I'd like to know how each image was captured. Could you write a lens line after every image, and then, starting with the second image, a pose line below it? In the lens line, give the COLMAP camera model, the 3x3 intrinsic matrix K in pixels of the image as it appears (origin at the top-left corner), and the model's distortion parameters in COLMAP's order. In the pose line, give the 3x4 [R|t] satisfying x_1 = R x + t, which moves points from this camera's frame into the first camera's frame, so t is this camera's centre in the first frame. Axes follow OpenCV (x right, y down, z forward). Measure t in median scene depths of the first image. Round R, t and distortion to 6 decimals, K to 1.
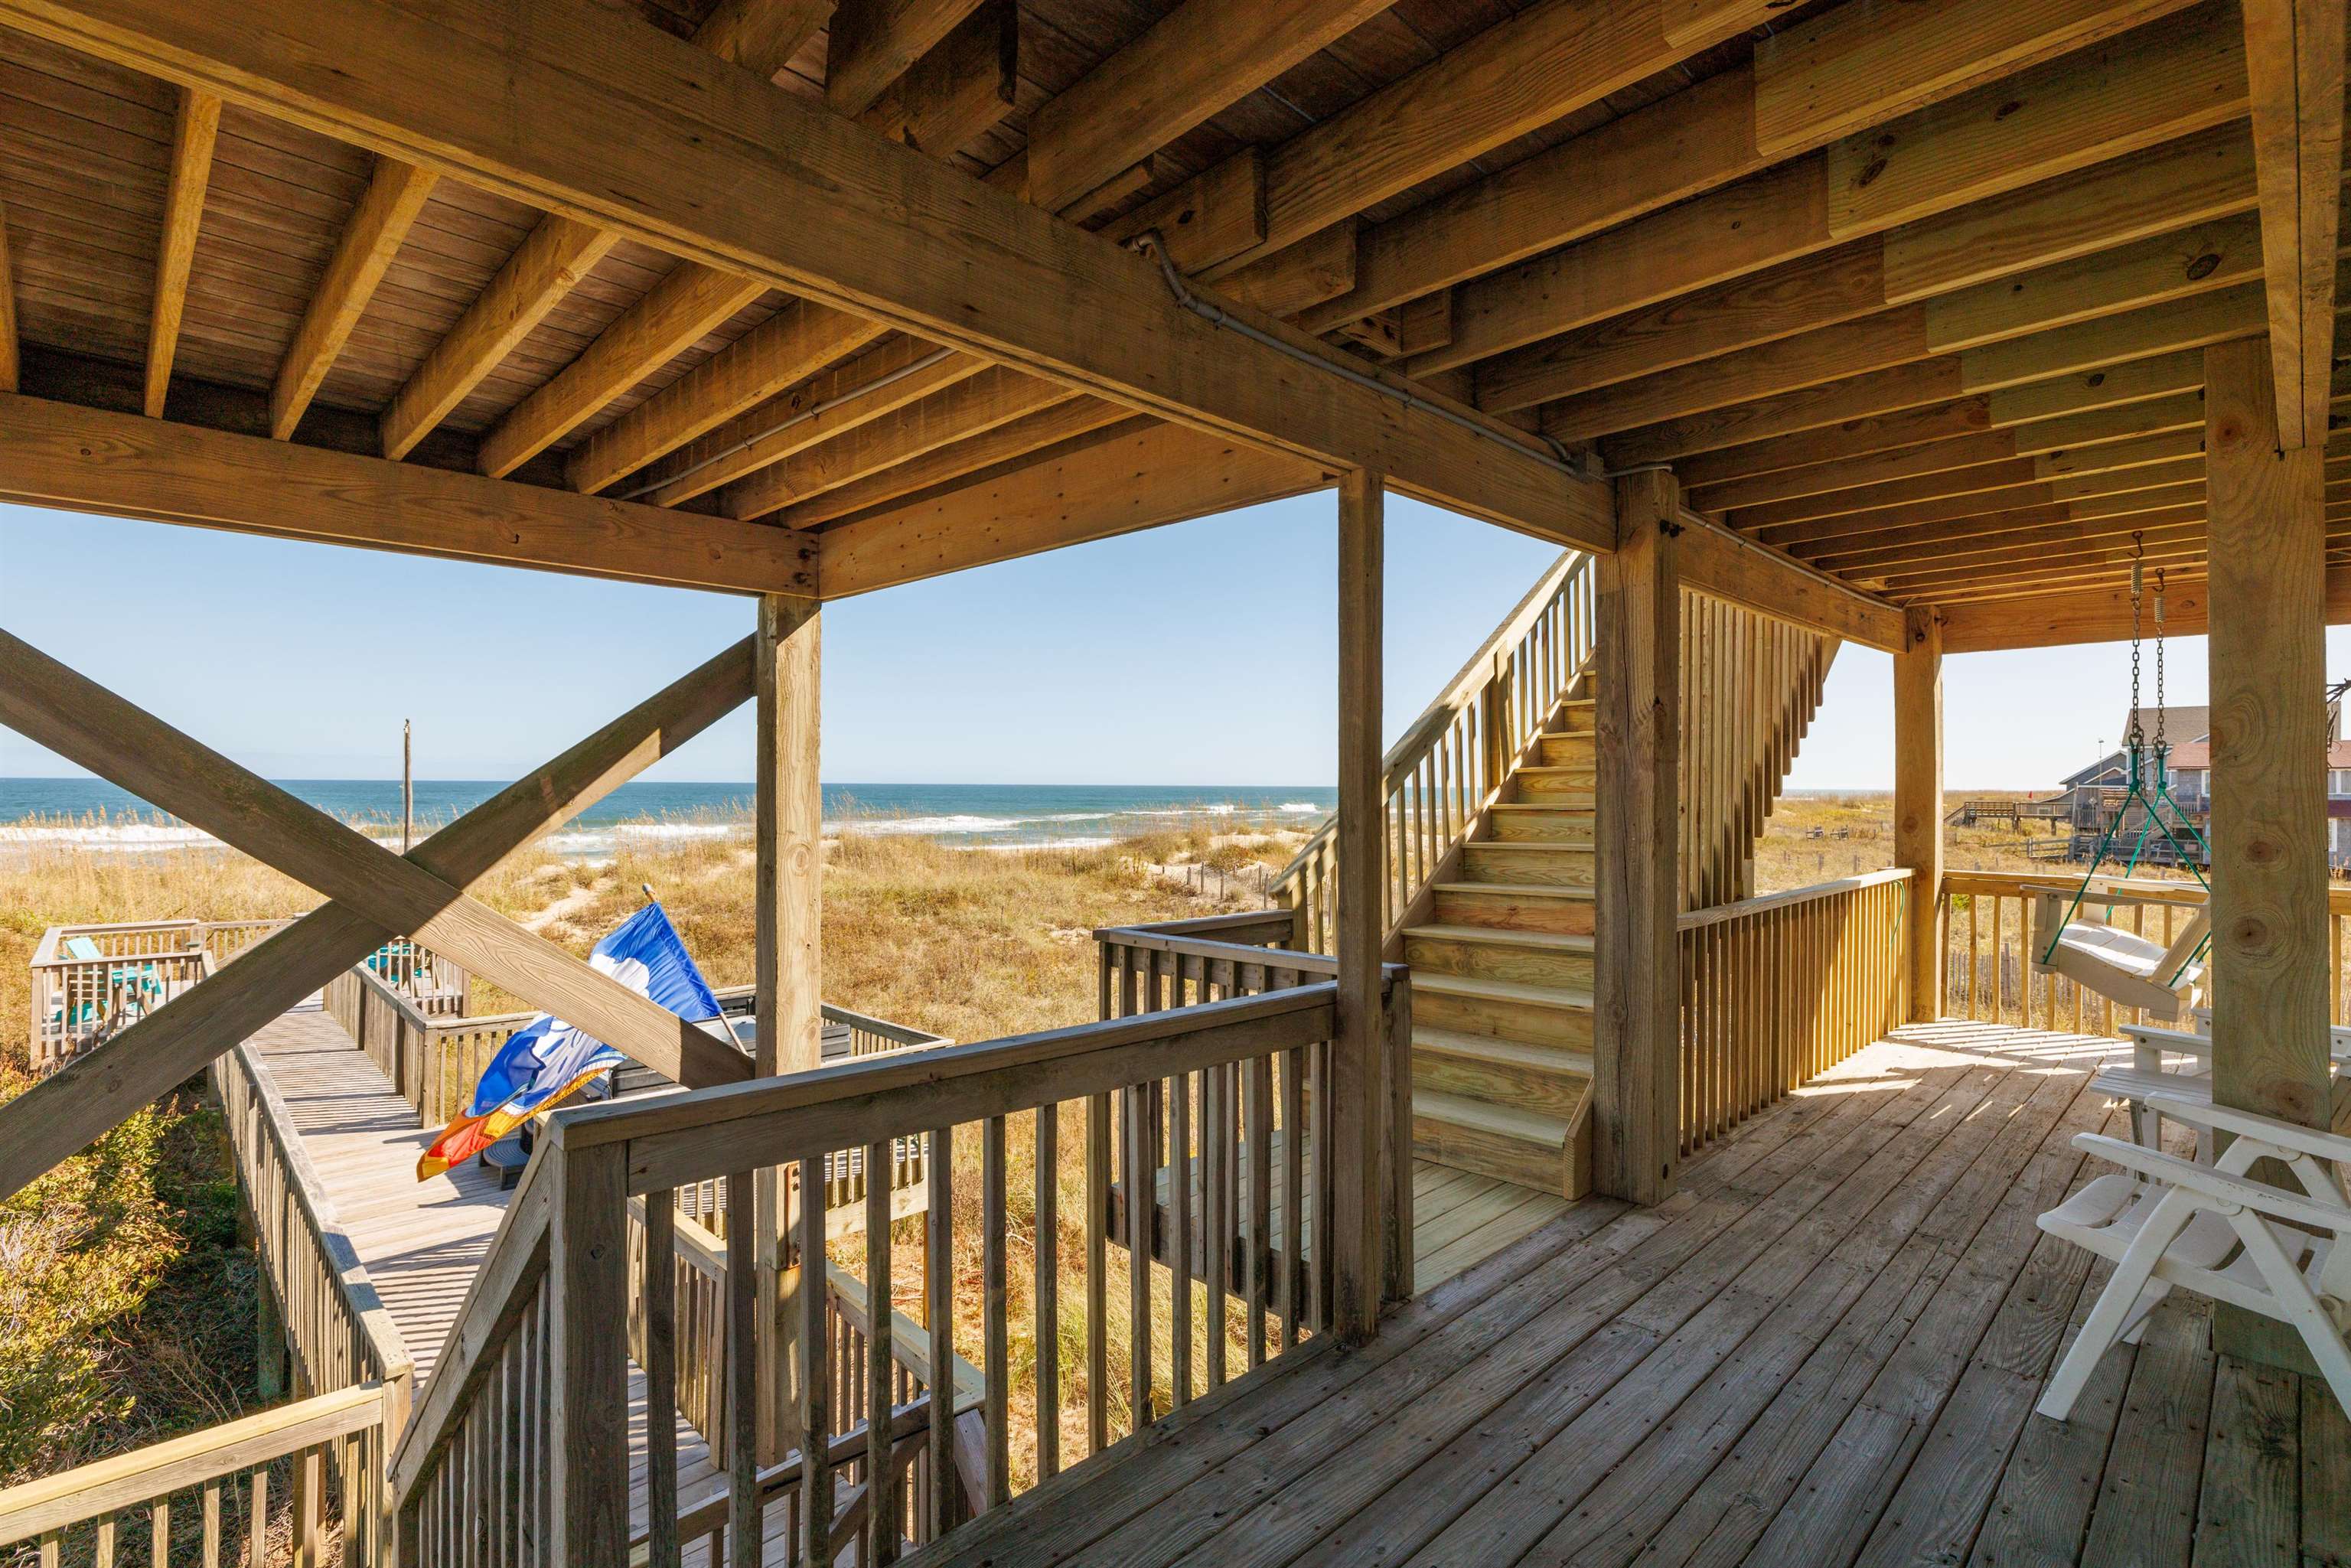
lens RADIAL K [[1117.5, 0, 1175.5], [0, 1117.5, 784.0], [0, 0, 1]] dist [-0.004318, -0.000759]
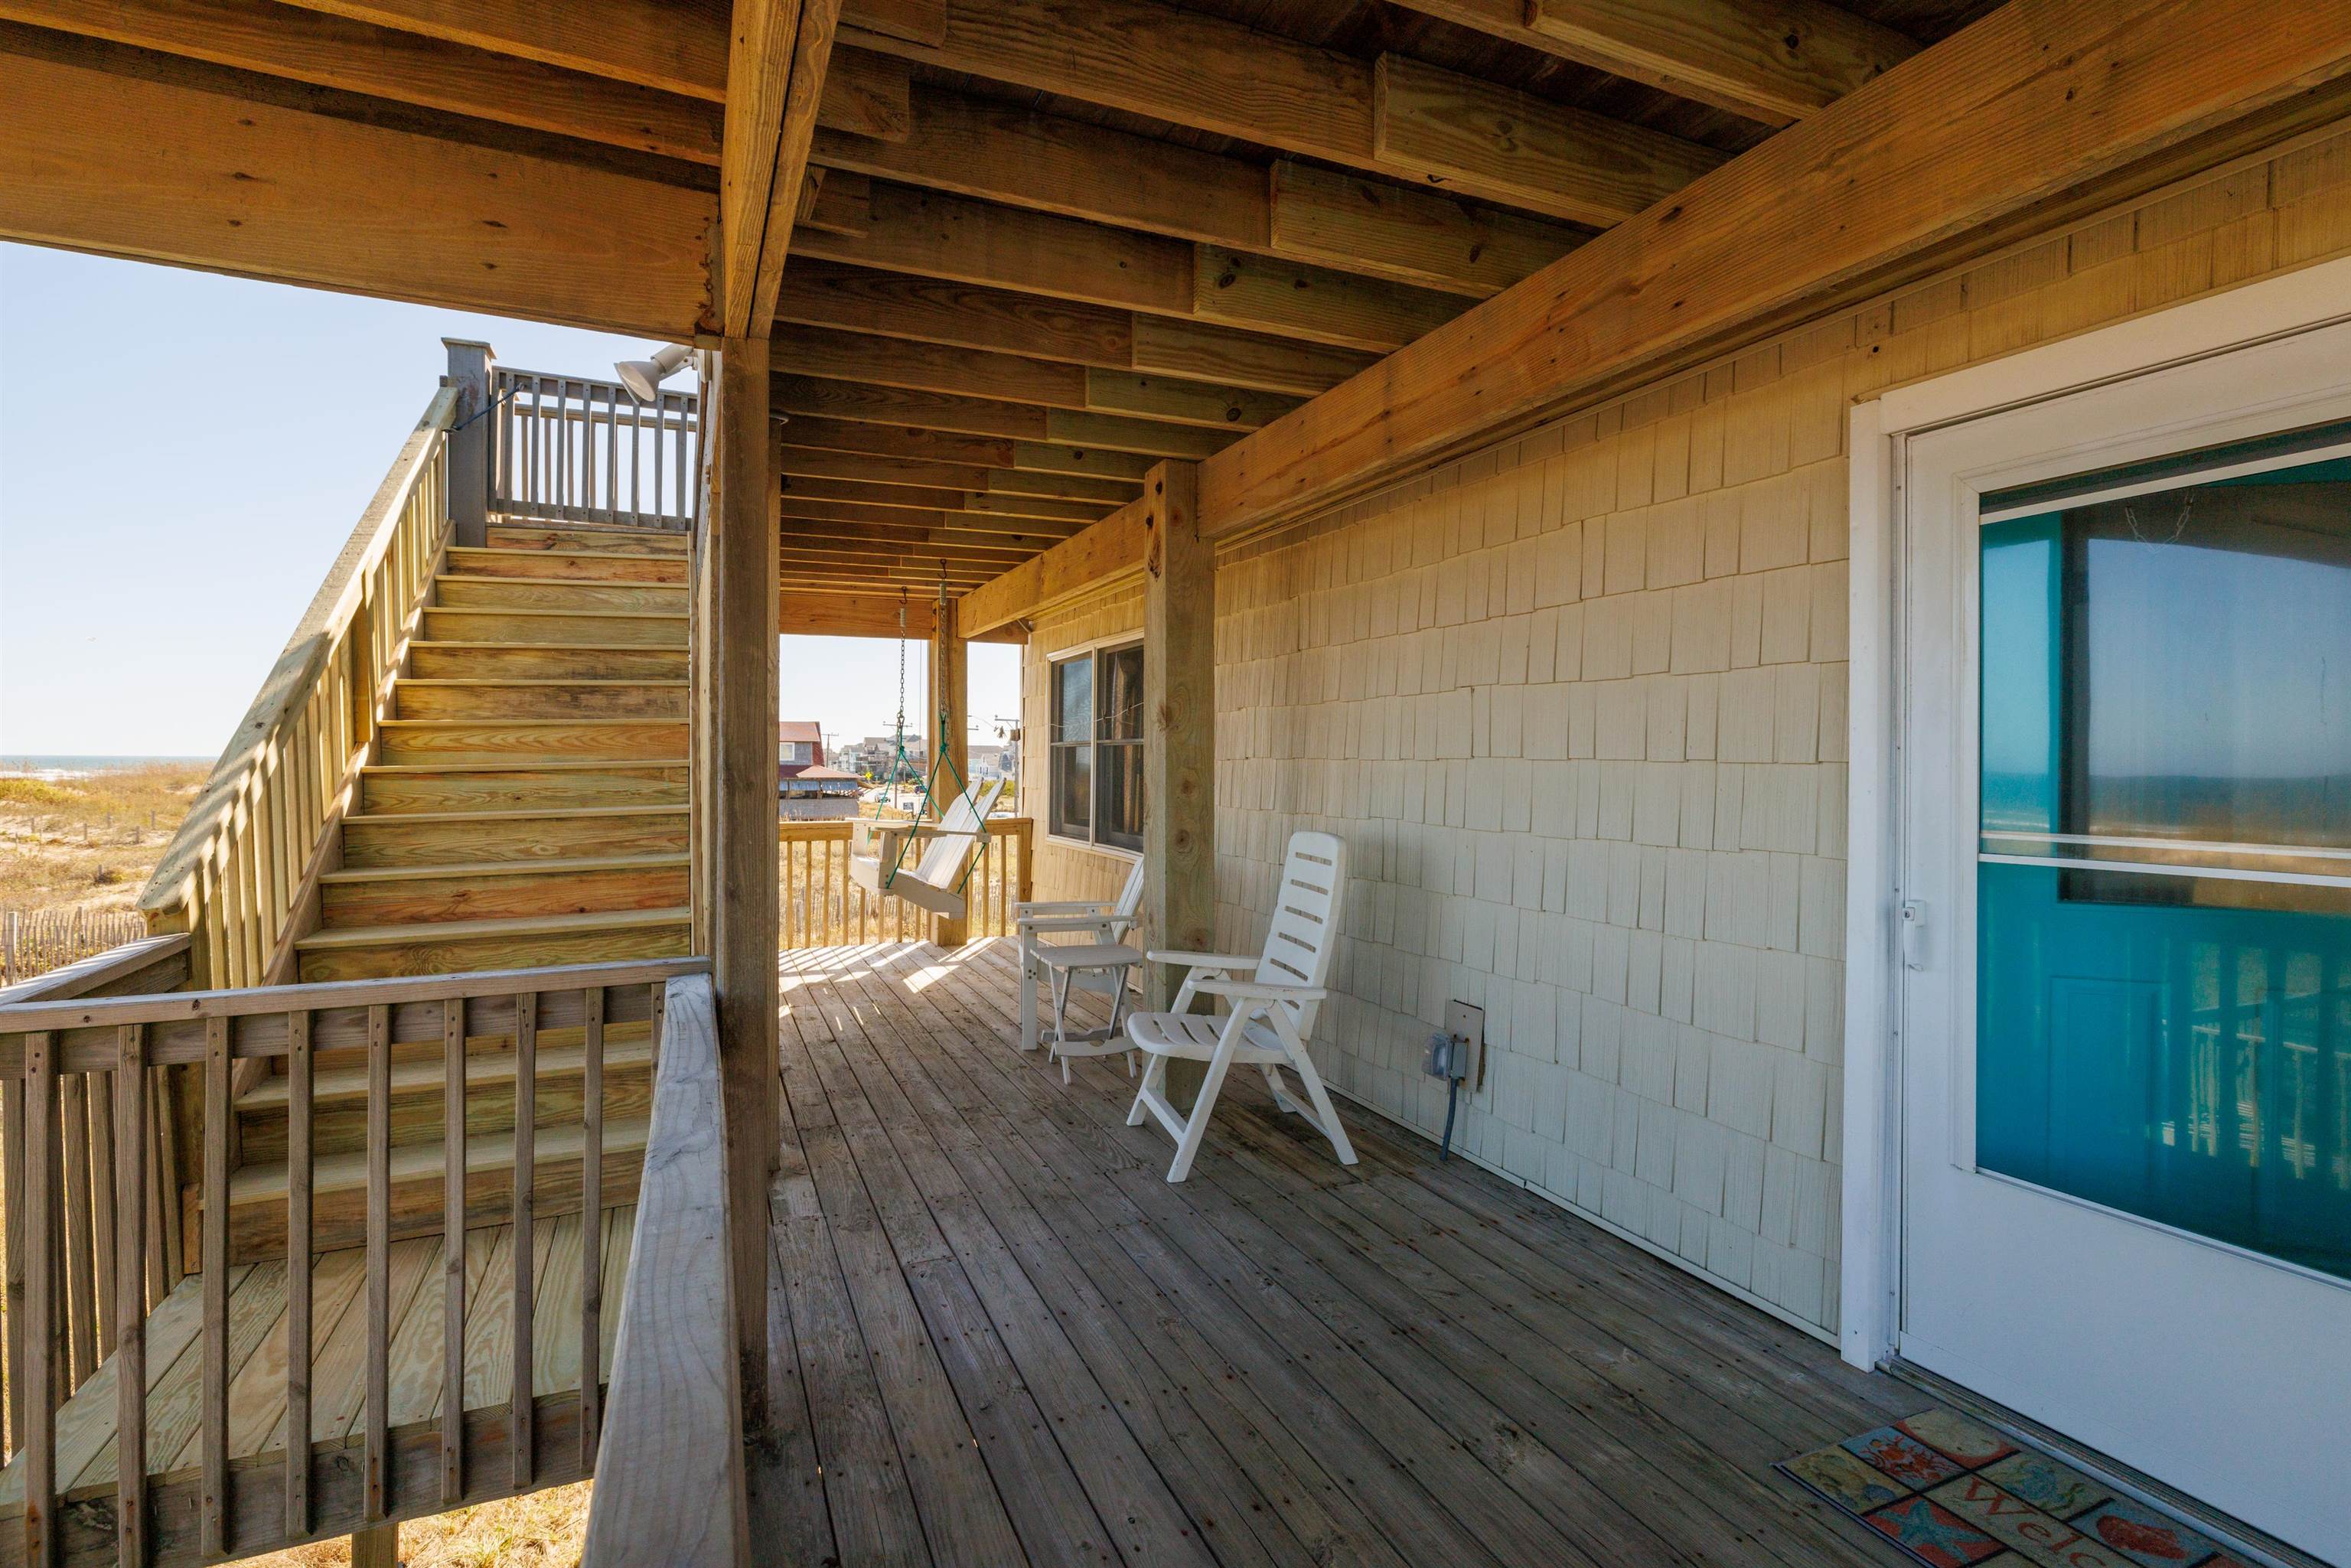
lens RADIAL K [[1100.1, 0, 1177.7], [0, 1100.1, 764.3], [0, 0, 1]] dist [-0.021340, -0.000211]
pose [[0.341049, -0.004695, 0.940034, -0.347496], [-0.006438, 0.999952, 0.007329, 0.011693], [-0.940024, -0.008551, 0.341002, 0.331925]]
